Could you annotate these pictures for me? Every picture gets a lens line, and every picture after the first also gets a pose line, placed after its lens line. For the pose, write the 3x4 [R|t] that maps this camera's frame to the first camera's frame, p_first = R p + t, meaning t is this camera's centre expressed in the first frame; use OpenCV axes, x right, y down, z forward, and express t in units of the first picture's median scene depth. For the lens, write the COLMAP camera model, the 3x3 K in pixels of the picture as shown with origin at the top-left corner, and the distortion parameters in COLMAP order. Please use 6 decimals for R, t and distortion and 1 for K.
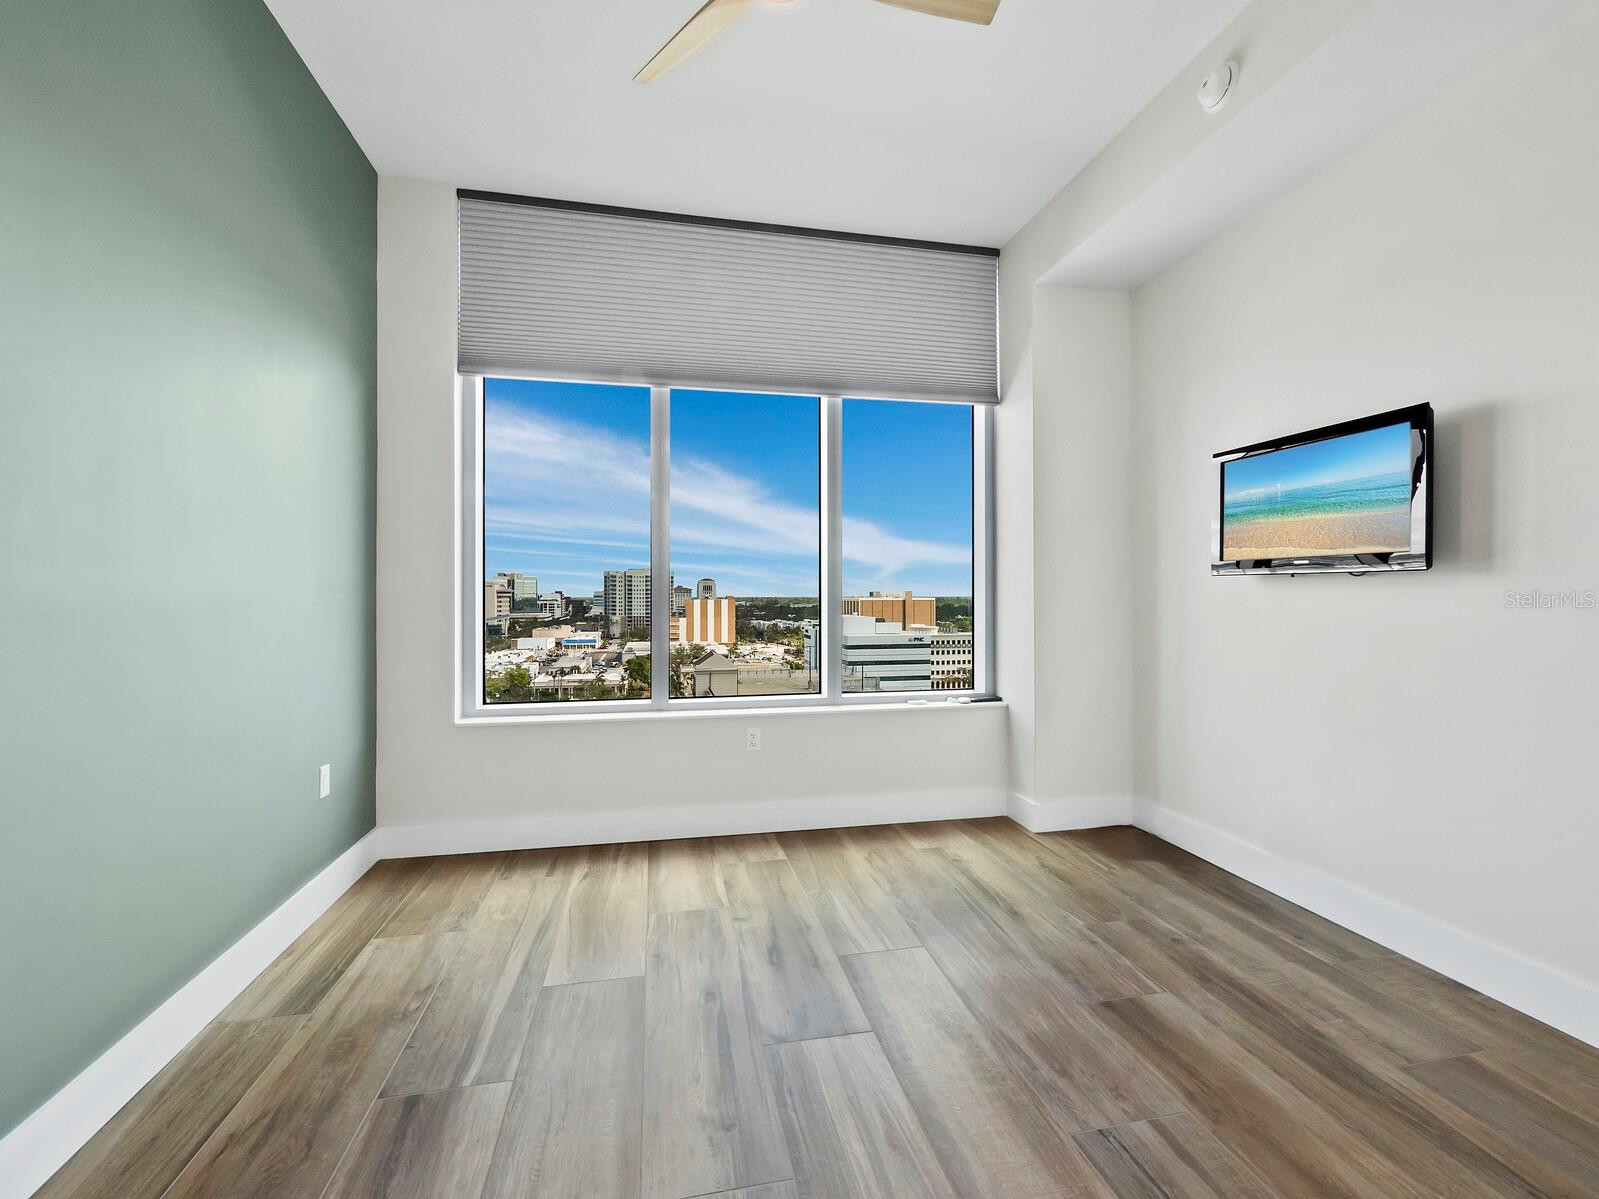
lens RADIAL K [[676.9, 0, 795.1], [0, 676.9, 602.1], [0, 0, 1]] dist [-0.000508, 0.000682]
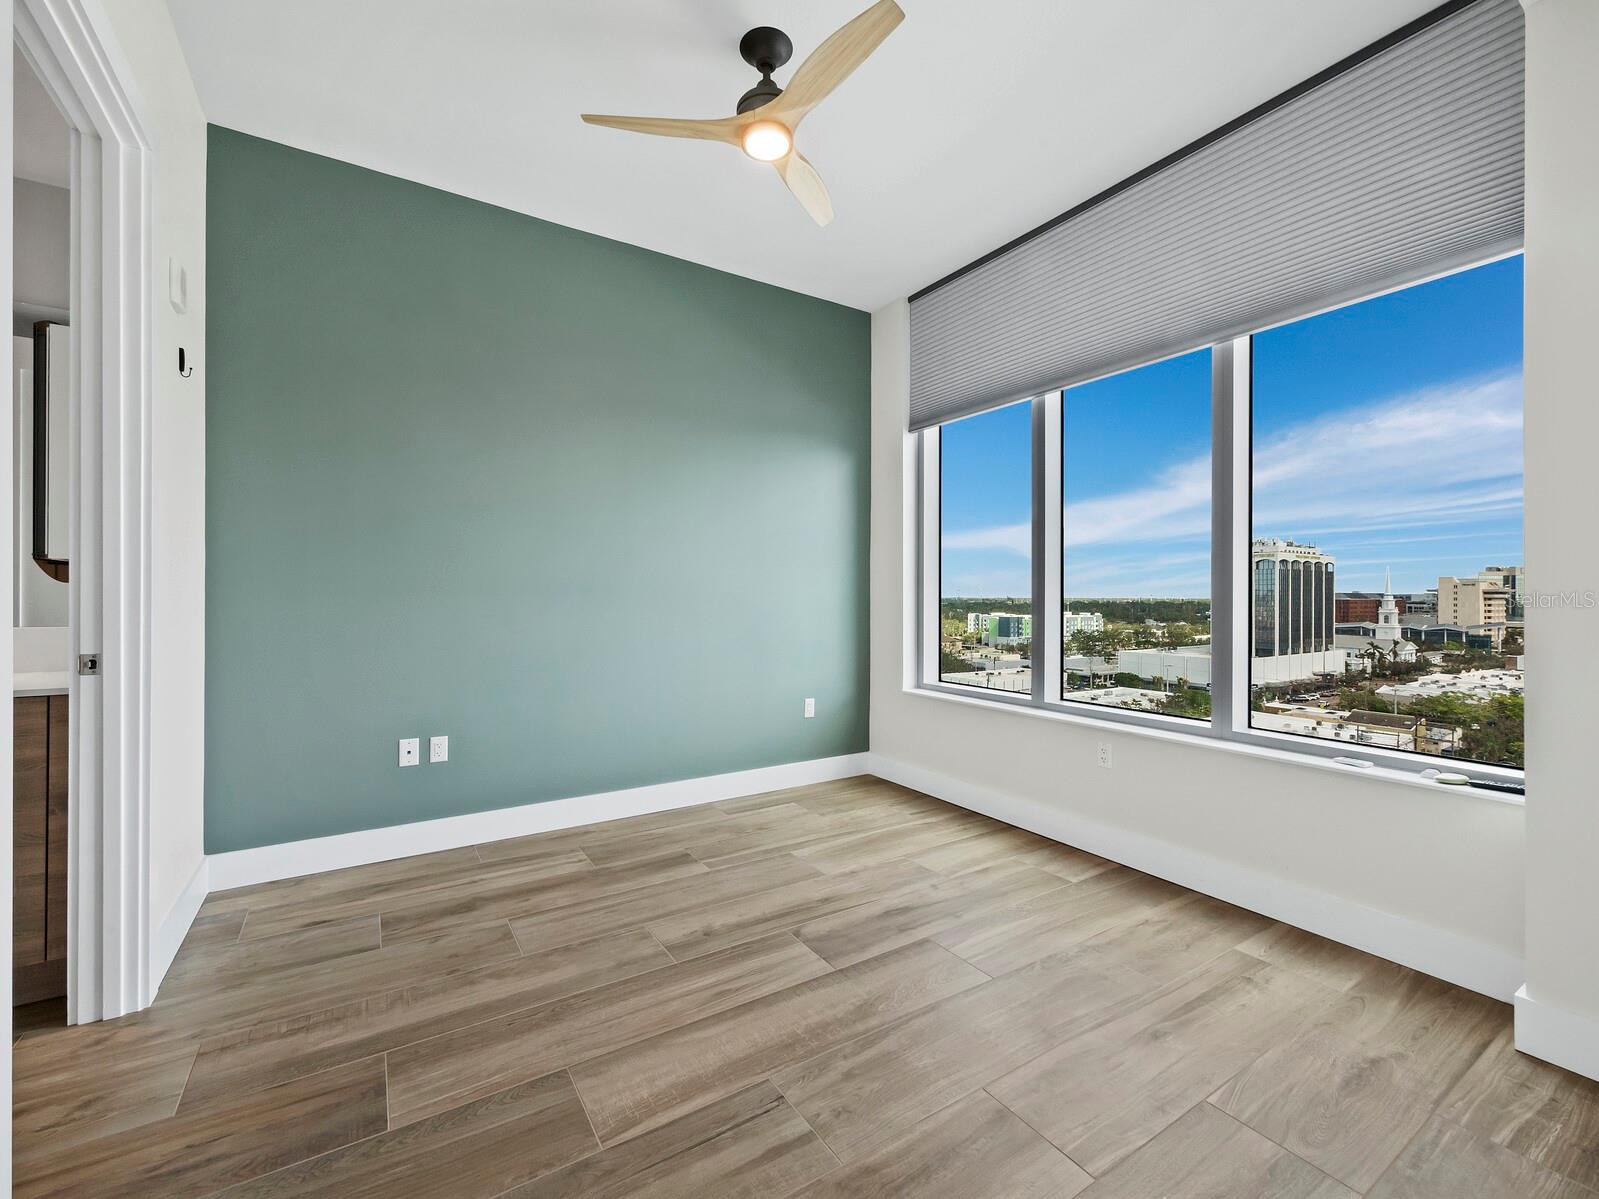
lens RADIAL K [[678.2, 0, 796.6], [0, 678.2, 596.7], [0, 0, 1]] dist [0.005515, -0.000155]
pose [[0.354858, 0.002347, -0.934917, 0.789593], [-0.010963, 0.999939, -0.001651, -0.007869], [0.934856, 0.010835, 0.354862, 0.337192]]
